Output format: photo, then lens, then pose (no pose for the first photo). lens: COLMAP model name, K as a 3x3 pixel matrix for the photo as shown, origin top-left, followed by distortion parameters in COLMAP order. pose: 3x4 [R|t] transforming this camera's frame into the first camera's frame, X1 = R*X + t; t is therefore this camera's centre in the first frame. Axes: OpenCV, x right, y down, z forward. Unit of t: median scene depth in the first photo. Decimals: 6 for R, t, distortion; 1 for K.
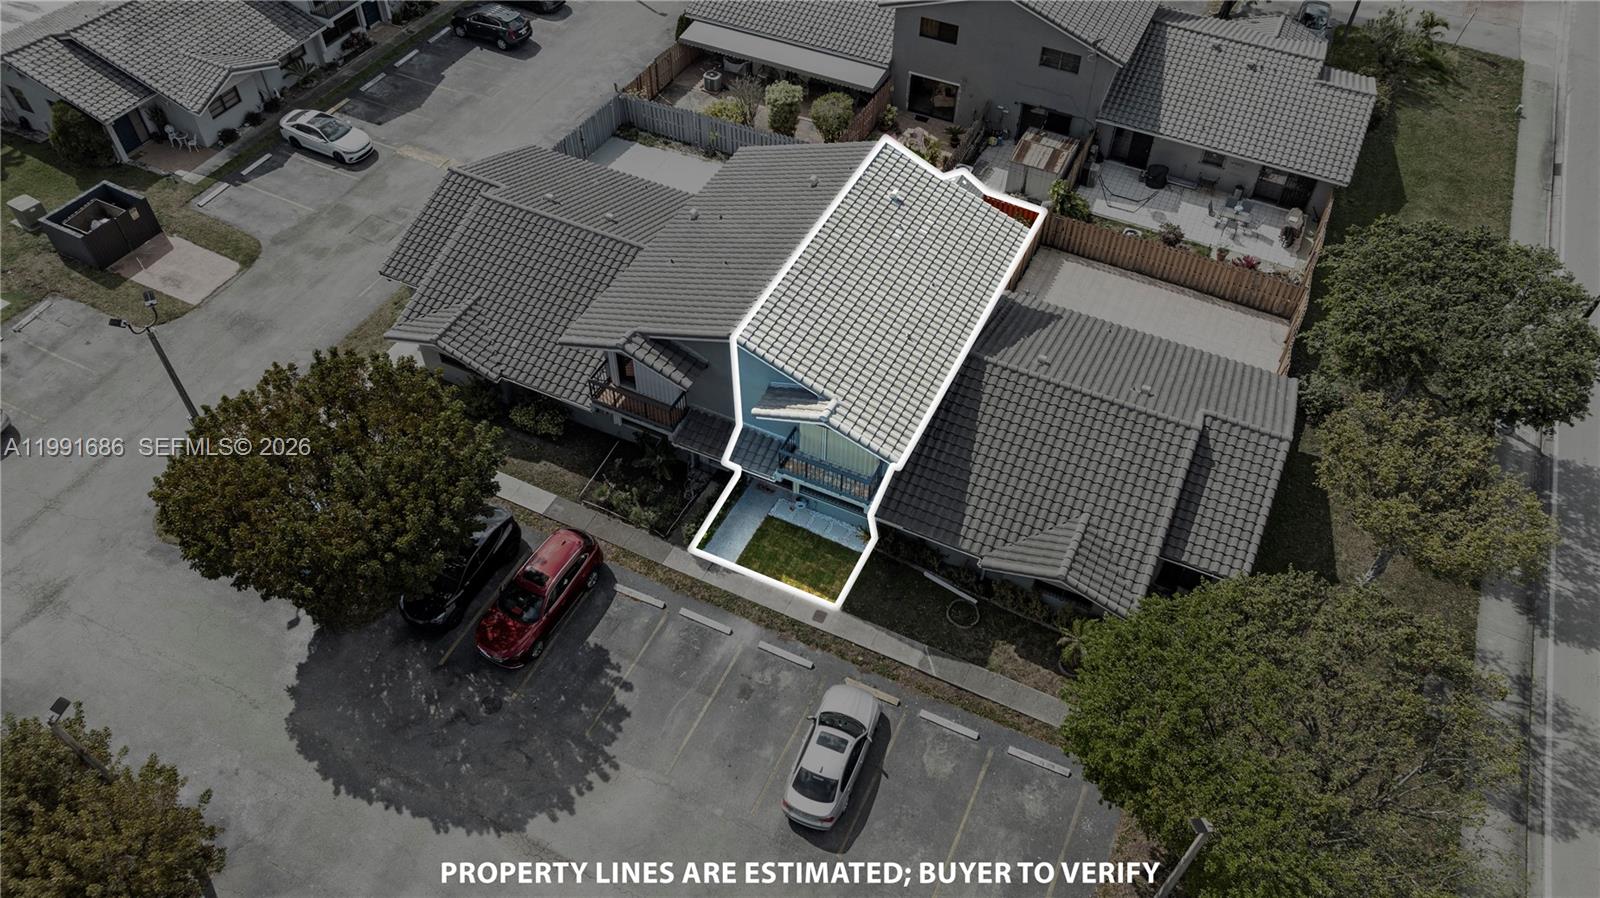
lens RADIAL K [[1137.1, 0, 813.9], [0, 1137.1, 436.1], [0, 0, 1]] dist [-0.033689, 0.032438]
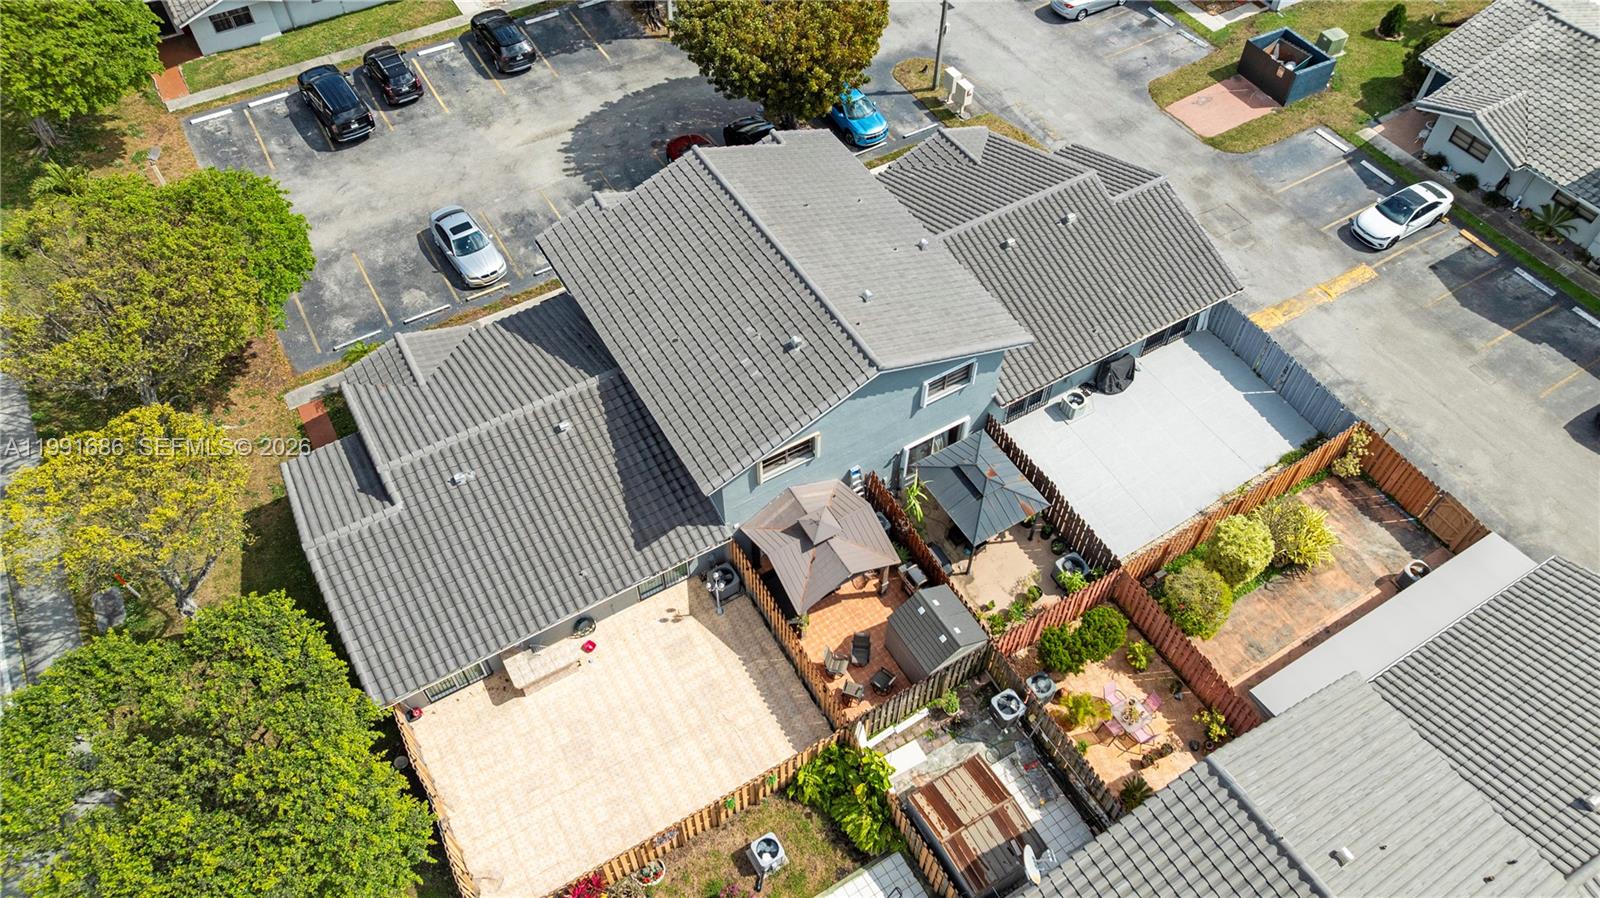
lens RADIAL K [[1137.1, 0, 808.0], [0, 1137.1, 444.2], [0, 0, 1]] dist [-0.033689, 0.032438]
pose [[-0.557845, 0.637149, -0.531837, 0.584274], [-0.617128, 0.110035, 0.779131, -0.899816], [0.554943, 0.762846, 0.331820, 0.802396]]
